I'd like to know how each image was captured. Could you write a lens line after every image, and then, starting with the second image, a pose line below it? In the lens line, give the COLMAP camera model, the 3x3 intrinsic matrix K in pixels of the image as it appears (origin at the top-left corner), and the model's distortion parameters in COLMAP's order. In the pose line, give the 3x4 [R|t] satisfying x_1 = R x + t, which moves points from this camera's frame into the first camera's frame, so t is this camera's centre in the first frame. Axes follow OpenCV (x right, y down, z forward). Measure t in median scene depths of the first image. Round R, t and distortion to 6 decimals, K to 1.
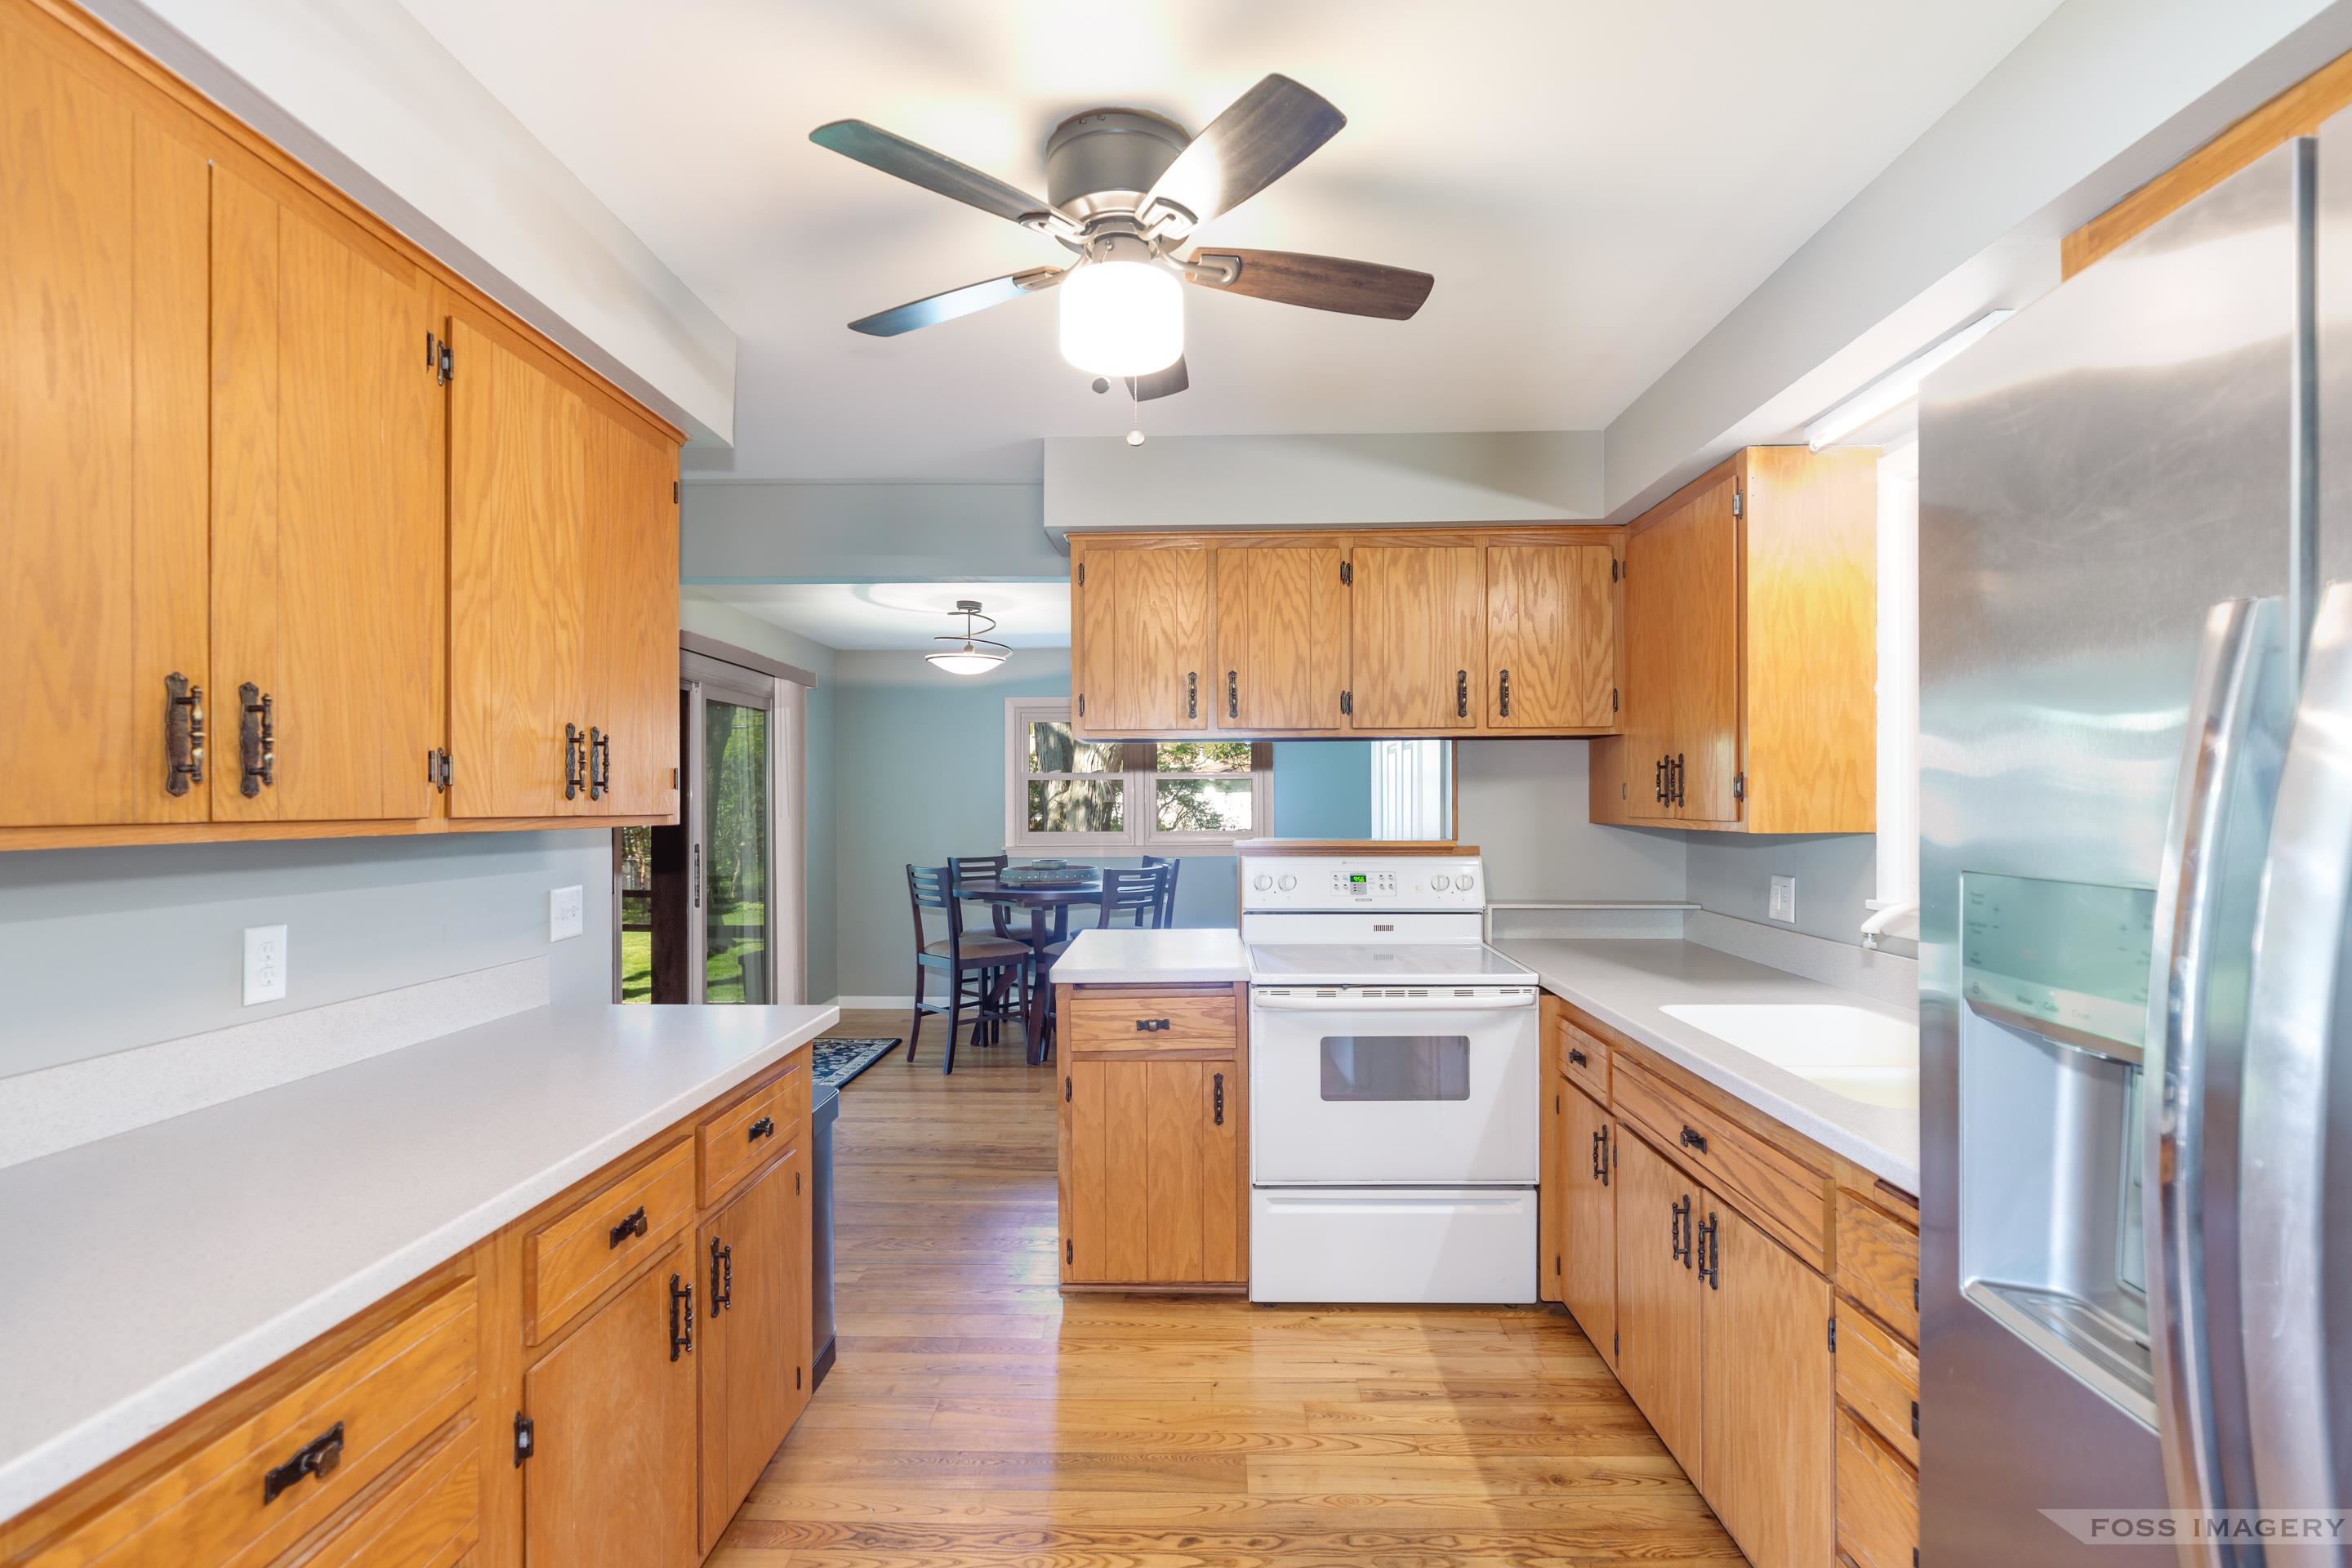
lens RADIAL K [[1090.7, 0, 1185.4], [0, 1090.7, 761.5], [0, 0, 1]] dist [-0.004115, -0.000180]
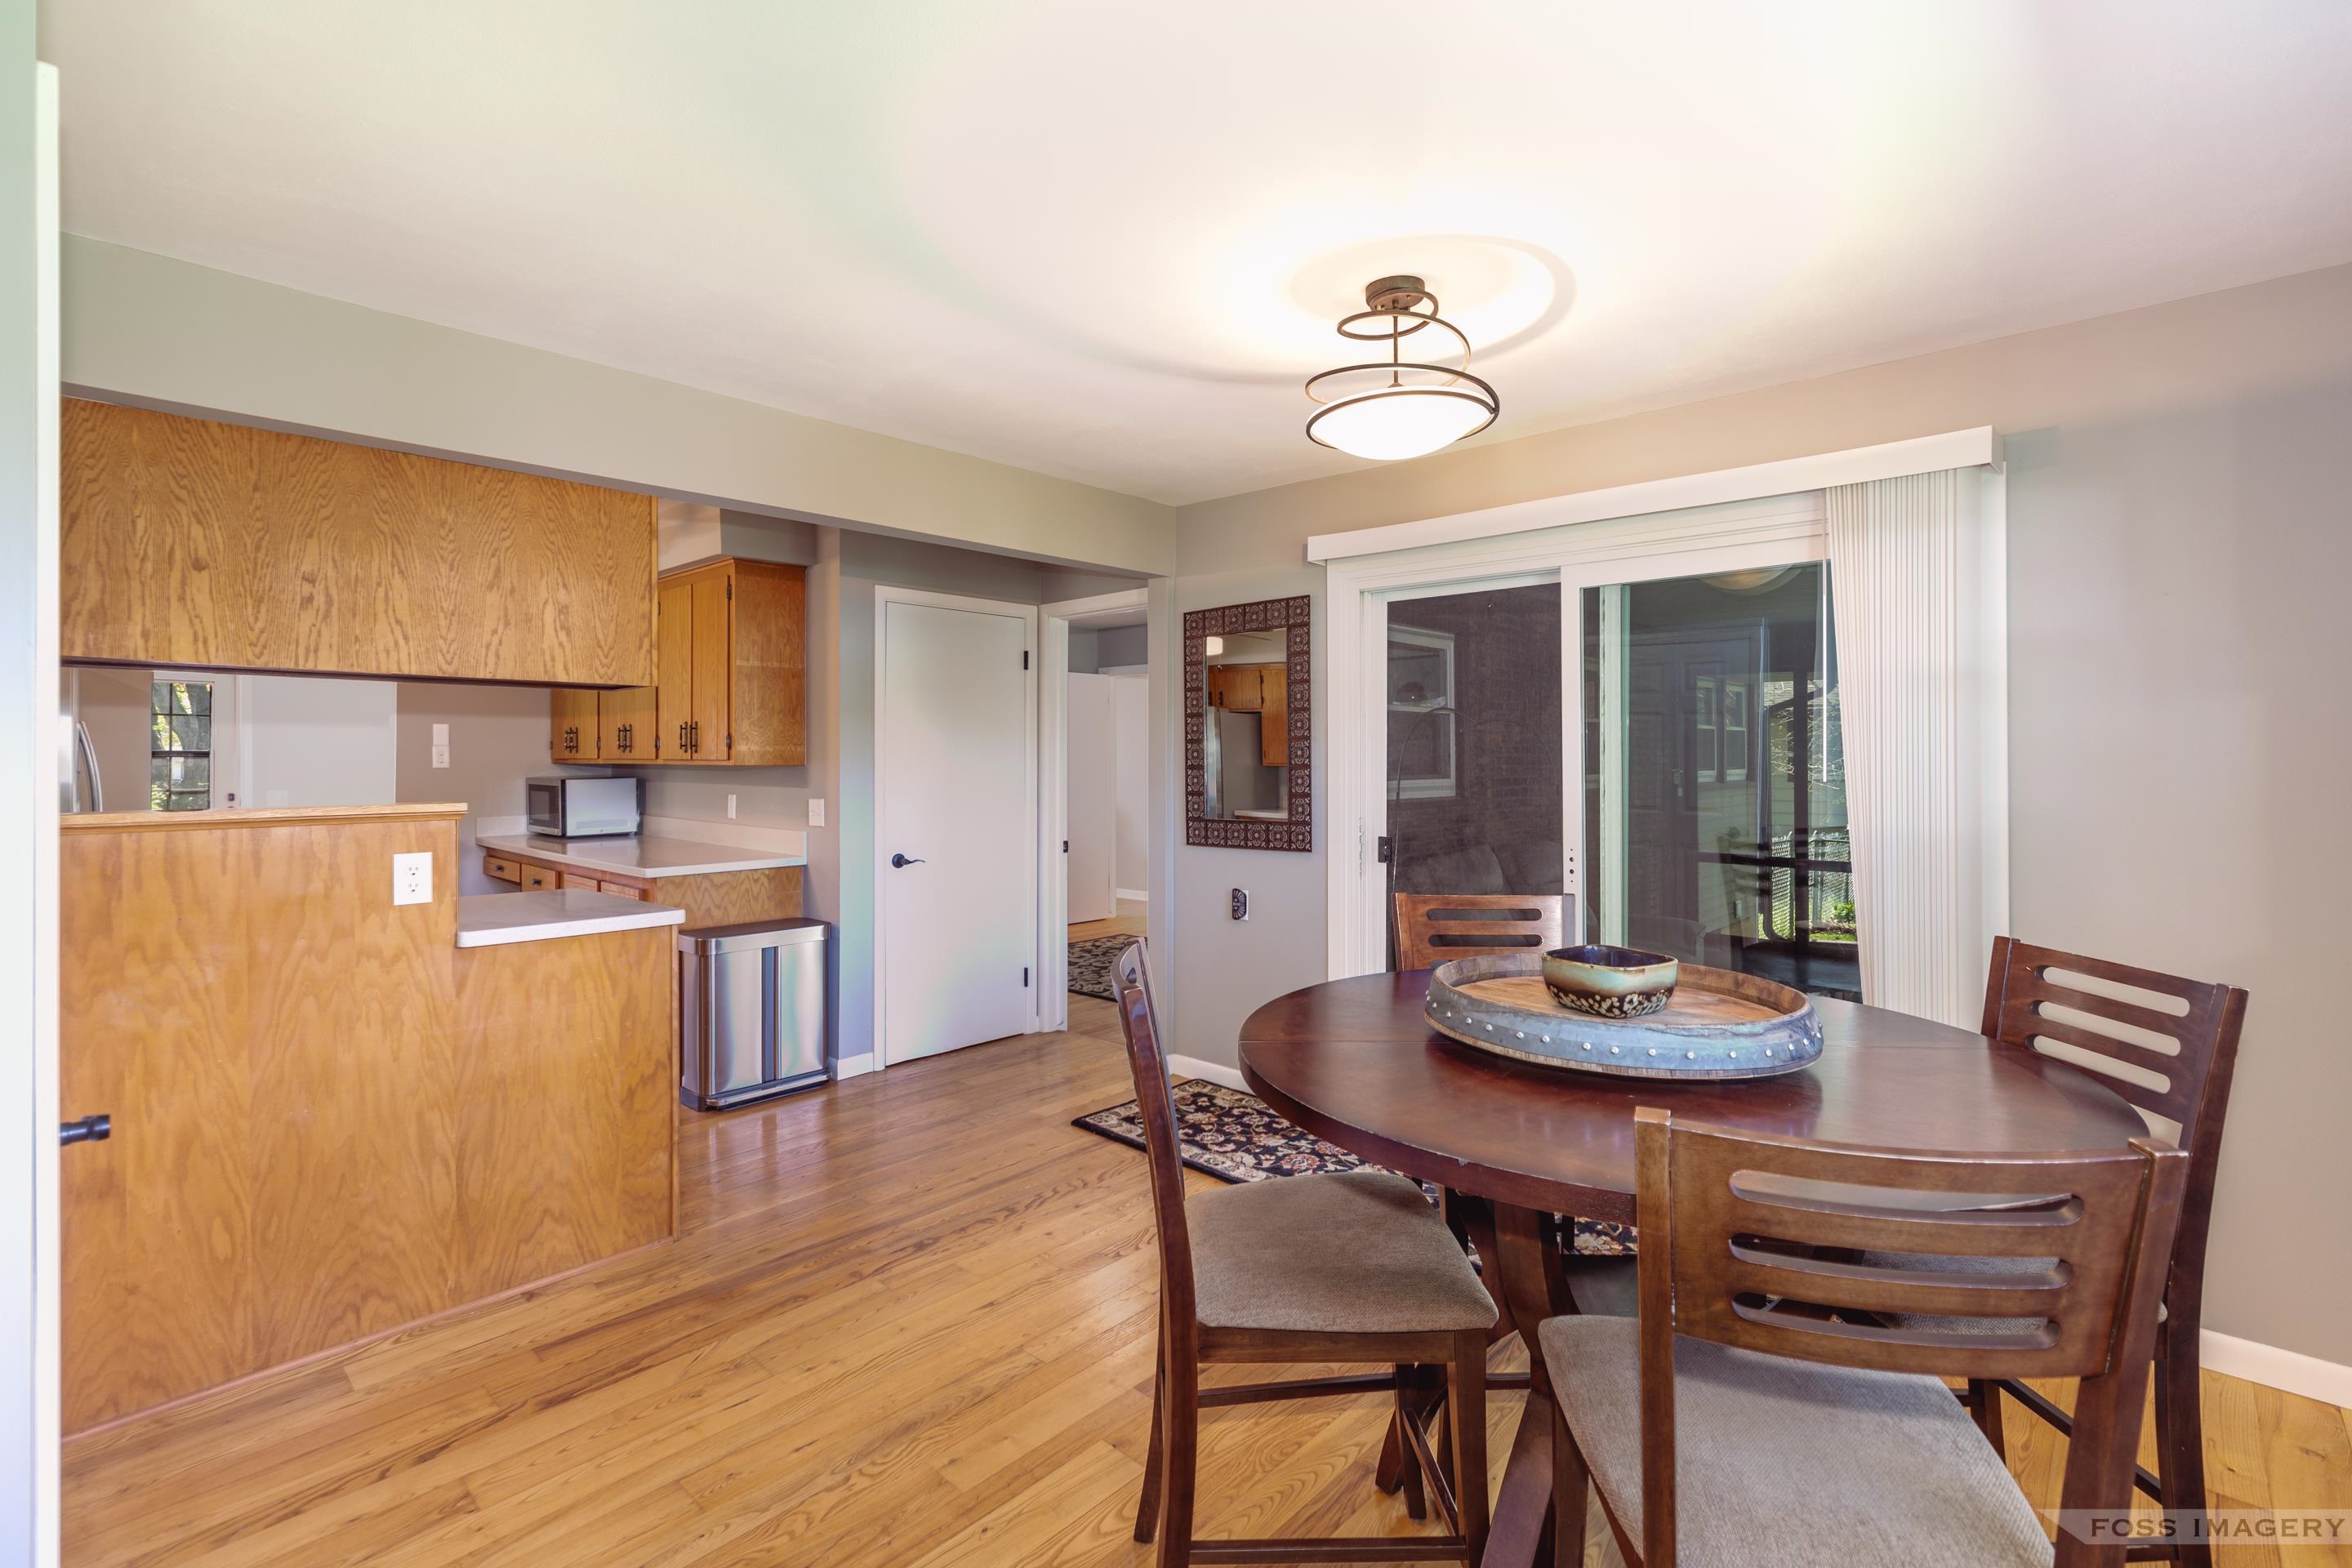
lens RADIAL K [[1049.1, 0, 1176.7], [0, 1049.1, 760.3], [0, 0, 1]] dist [-0.001658, -0.000039]
pose [[-0.662128, 0.002466, -0.749387, 0.217631], [0.027998, 0.999378, -0.021449, 0.065963], [0.748868, -0.035184, -0.661785, 1.593659]]
